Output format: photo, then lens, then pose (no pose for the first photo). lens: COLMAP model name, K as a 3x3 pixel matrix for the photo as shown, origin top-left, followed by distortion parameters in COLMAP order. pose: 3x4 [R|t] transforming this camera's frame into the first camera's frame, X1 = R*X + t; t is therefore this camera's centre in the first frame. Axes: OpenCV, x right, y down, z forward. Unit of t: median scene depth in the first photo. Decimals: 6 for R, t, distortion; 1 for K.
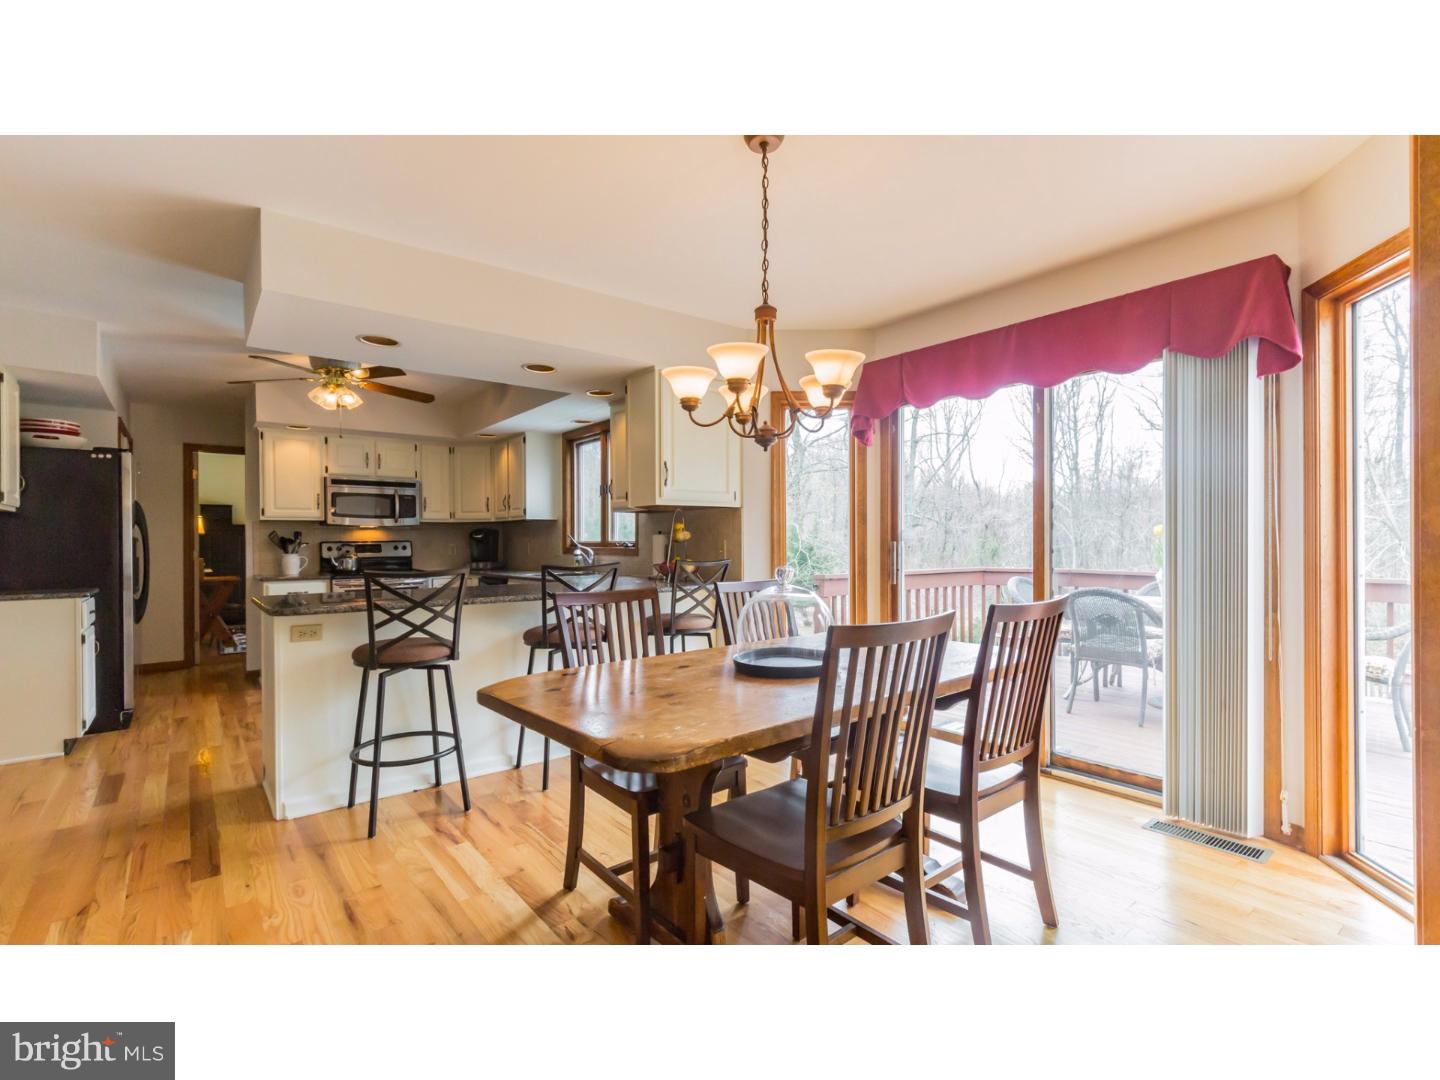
lens RADIAL K [[685.4, 0, 721.1], [0, 685.4, 544.9], [0, 0, 1]] dist [0.004589, 0.000011]
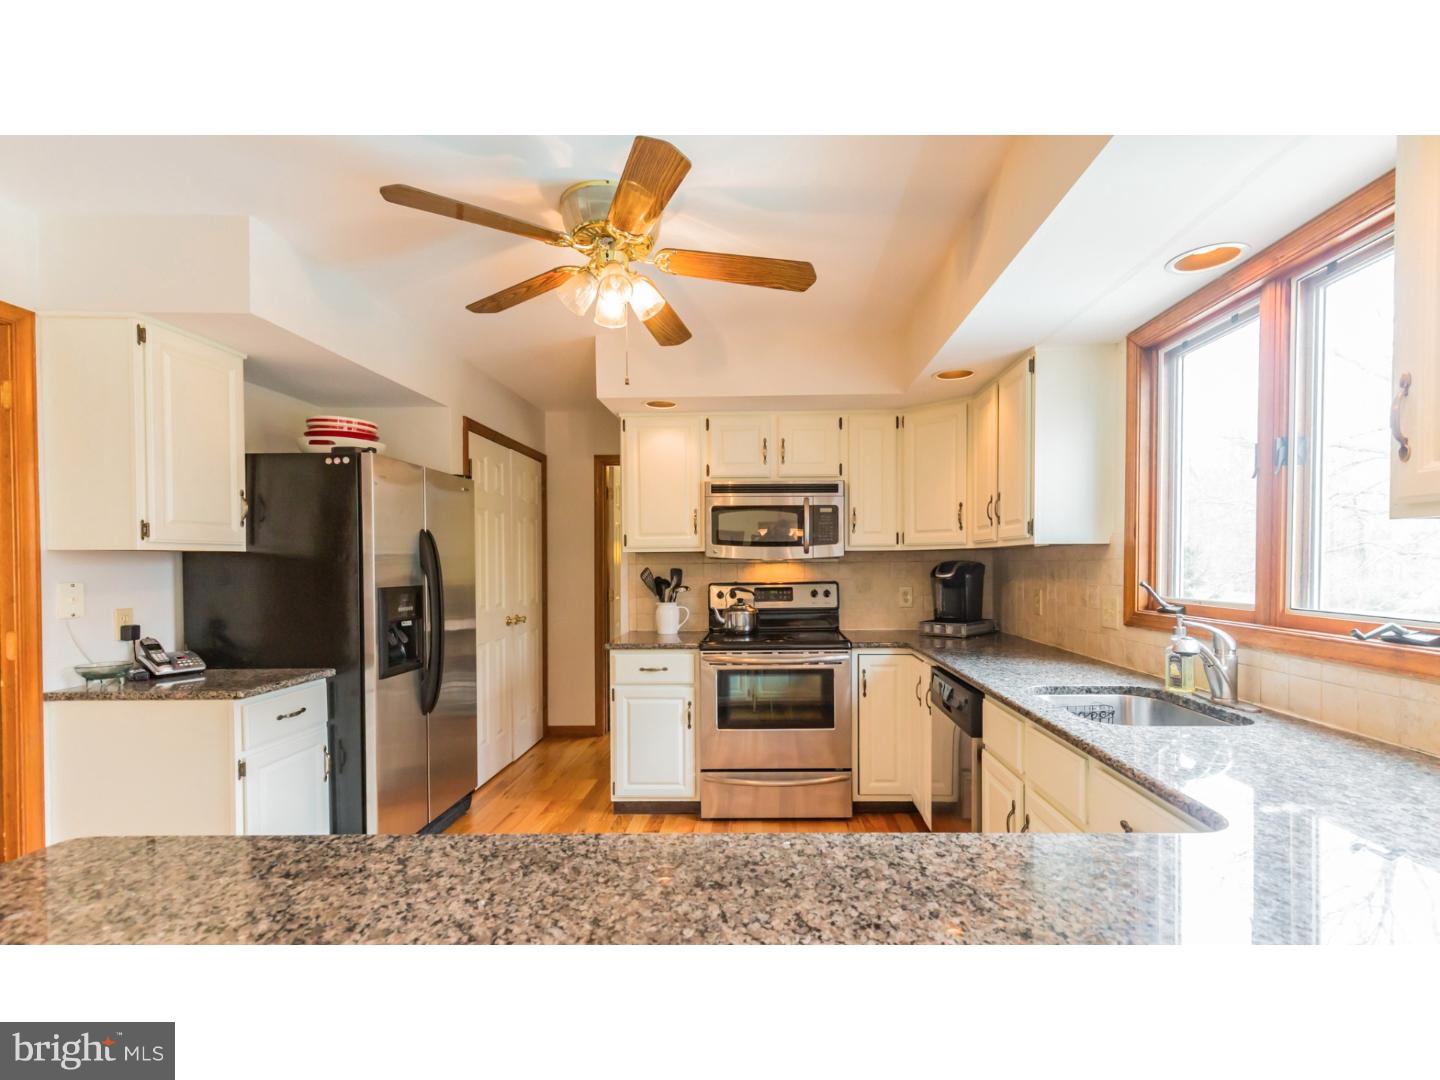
lens RADIAL K [[685.4, 0, 750.1], [0, 685.4, 577.8], [0, 0, 1]] dist [0.004589, 0.000011]
pose [[0.770858, 0.014564, -0.636841, -0.137486], [-0.001091, 0.999767, 0.021543, -0.024011], [0.637006, -0.015912, 0.770694, 0.519896]]
